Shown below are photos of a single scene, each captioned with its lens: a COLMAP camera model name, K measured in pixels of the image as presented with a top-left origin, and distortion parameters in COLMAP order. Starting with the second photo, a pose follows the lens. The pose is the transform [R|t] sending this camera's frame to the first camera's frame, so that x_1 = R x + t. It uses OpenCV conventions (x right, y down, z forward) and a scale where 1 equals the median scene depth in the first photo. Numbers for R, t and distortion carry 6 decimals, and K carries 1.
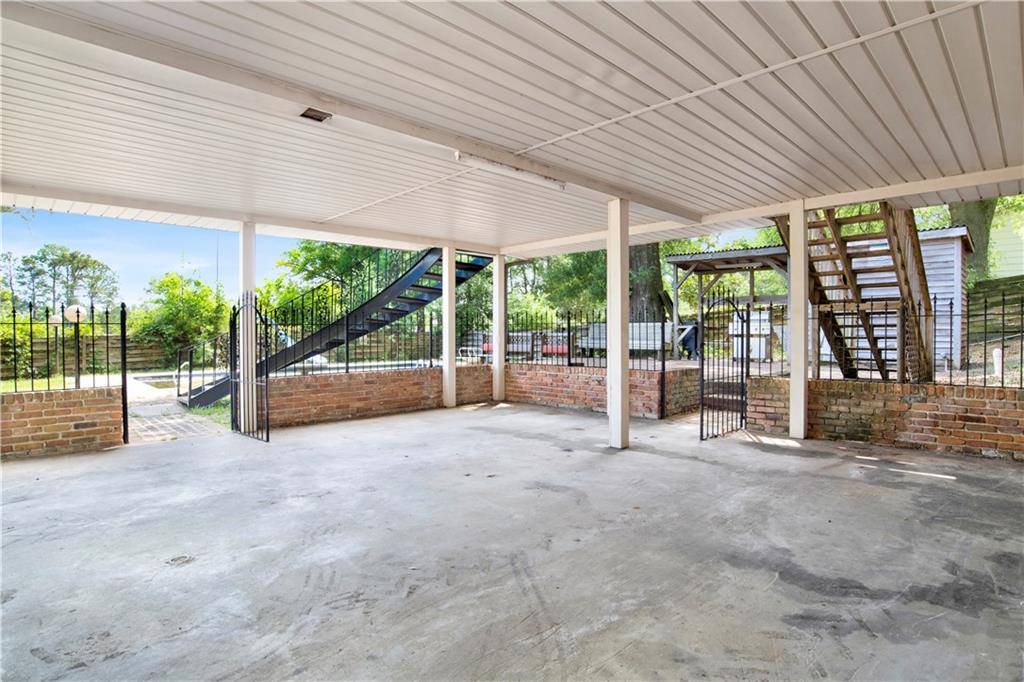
lens RADIAL K [[531.1, 0, 513.8], [0, 531.1, 337.4], [0, 0, 1]] dist [-0.049023, 0.006161]
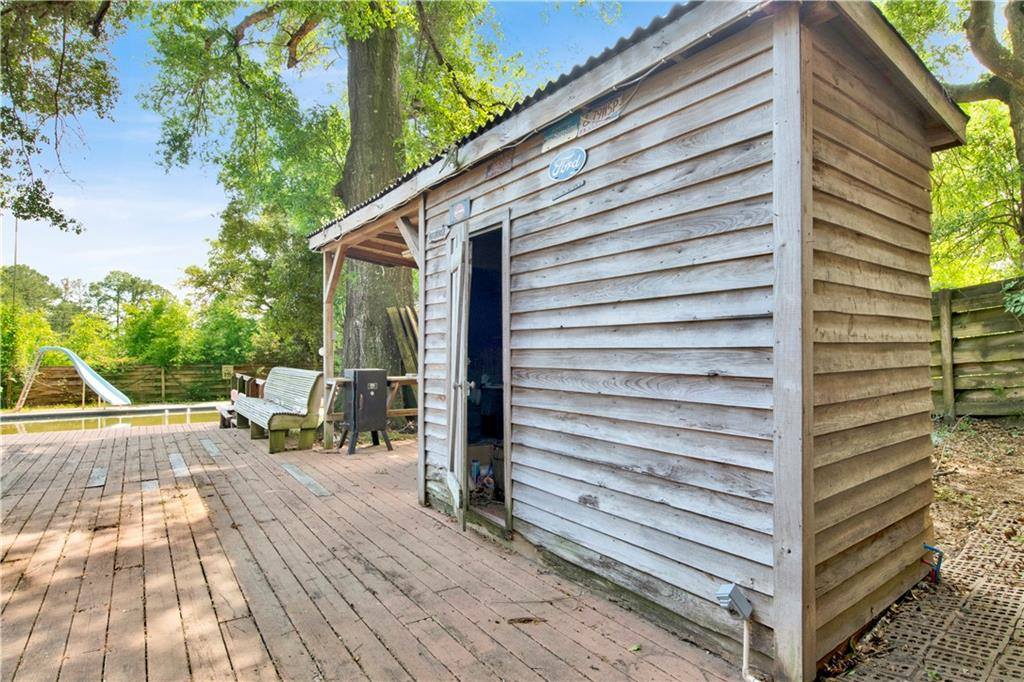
lens RADIAL K [[531.1, 0, 515.4], [0, 531.1, 344.6], [0, 0, 1]] dist [-0.049023, 0.006161]
pose [[0.989051, -0.004078, -0.147518, 2.676560], [0.000793, 0.999751, -0.022321, -0.201786], [0.147572, 0.021959, 0.988808, 2.654196]]
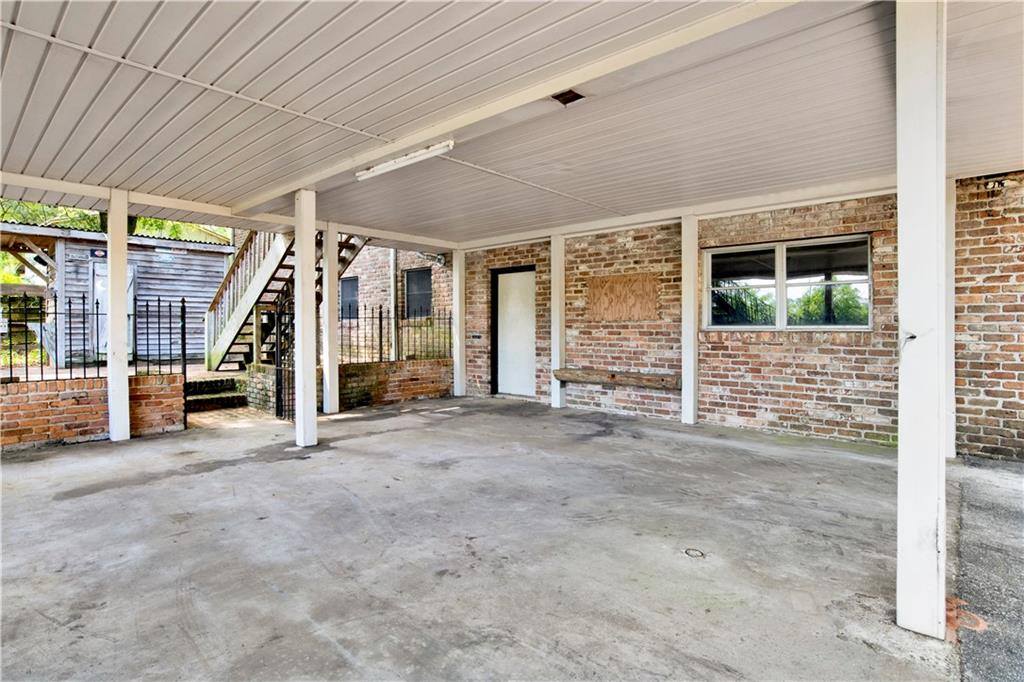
lens RADIAL K [[531.1, 0, 513.2], [0, 531.1, 337.7], [0, 0, 1]] dist [-0.049023, 0.006161]
pose [[-0.073874, -0.011869, 0.997197, -1.536392], [0.007401, 0.999895, 0.012449, -0.003080], [-0.997240, 0.008300, -0.073778, 1.337833]]
